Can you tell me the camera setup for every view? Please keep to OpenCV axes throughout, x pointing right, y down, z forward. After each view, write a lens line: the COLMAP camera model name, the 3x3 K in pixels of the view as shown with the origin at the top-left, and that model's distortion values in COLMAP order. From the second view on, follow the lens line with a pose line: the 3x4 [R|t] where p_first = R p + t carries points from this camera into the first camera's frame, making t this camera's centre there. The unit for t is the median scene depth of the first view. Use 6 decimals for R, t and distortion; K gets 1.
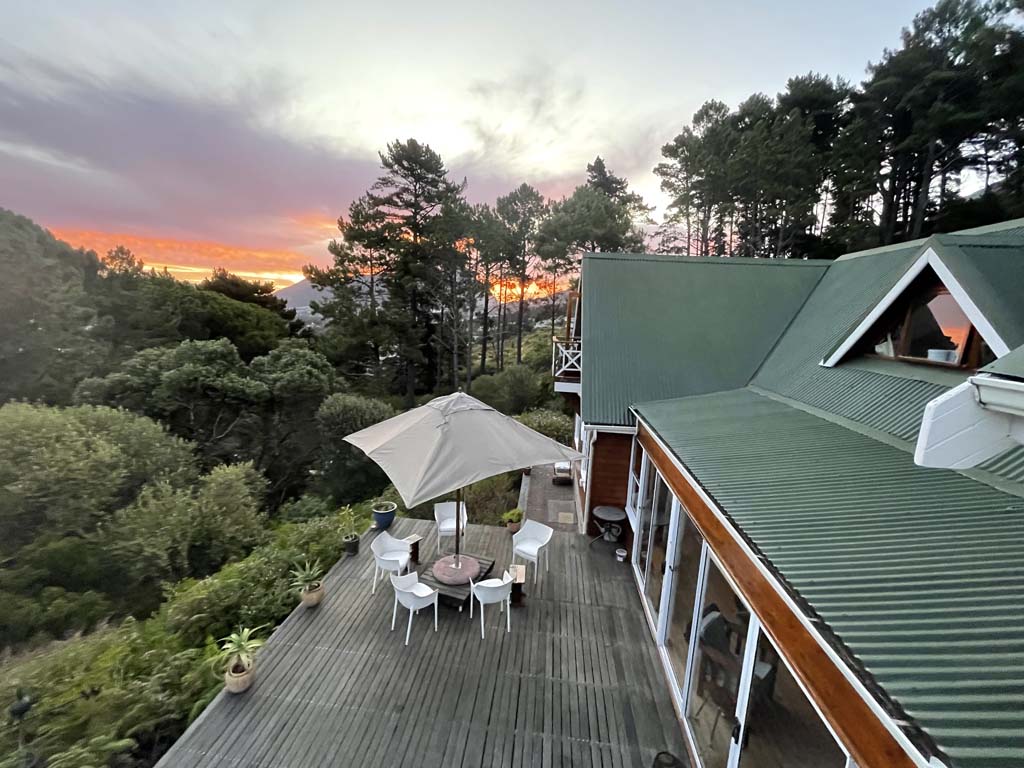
lens RADIAL K [[417.7, 0, 512.0], [0, 417.7, 384.0], [0, 0, 1]] dist [0.002262, 0.000190]
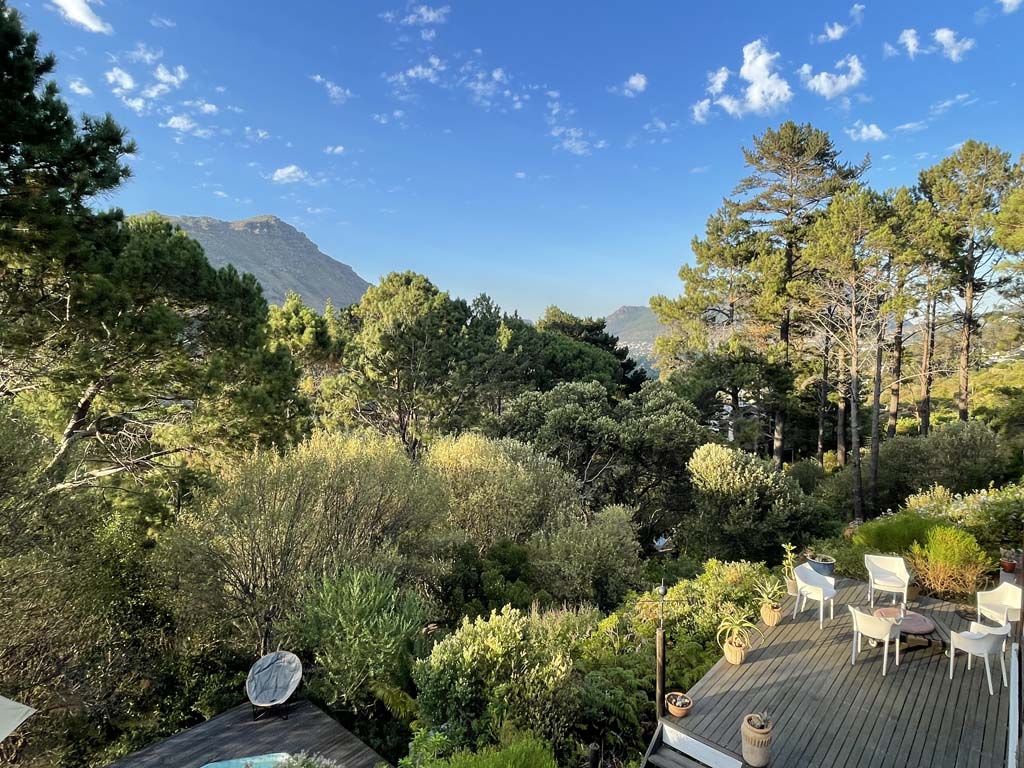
lens RADIAL K [[581.5, 0, 512.0], [0, 581.5, 384.0], [0, 0, 1]] dist [-0.007308, -0.001216]
pose [[0.807347, 0.002164, -0.590073, -0.021844], [-0.065050, 0.994225, -0.085356, 0.014280], [0.586481, 0.107296, 0.802825, -0.099982]]
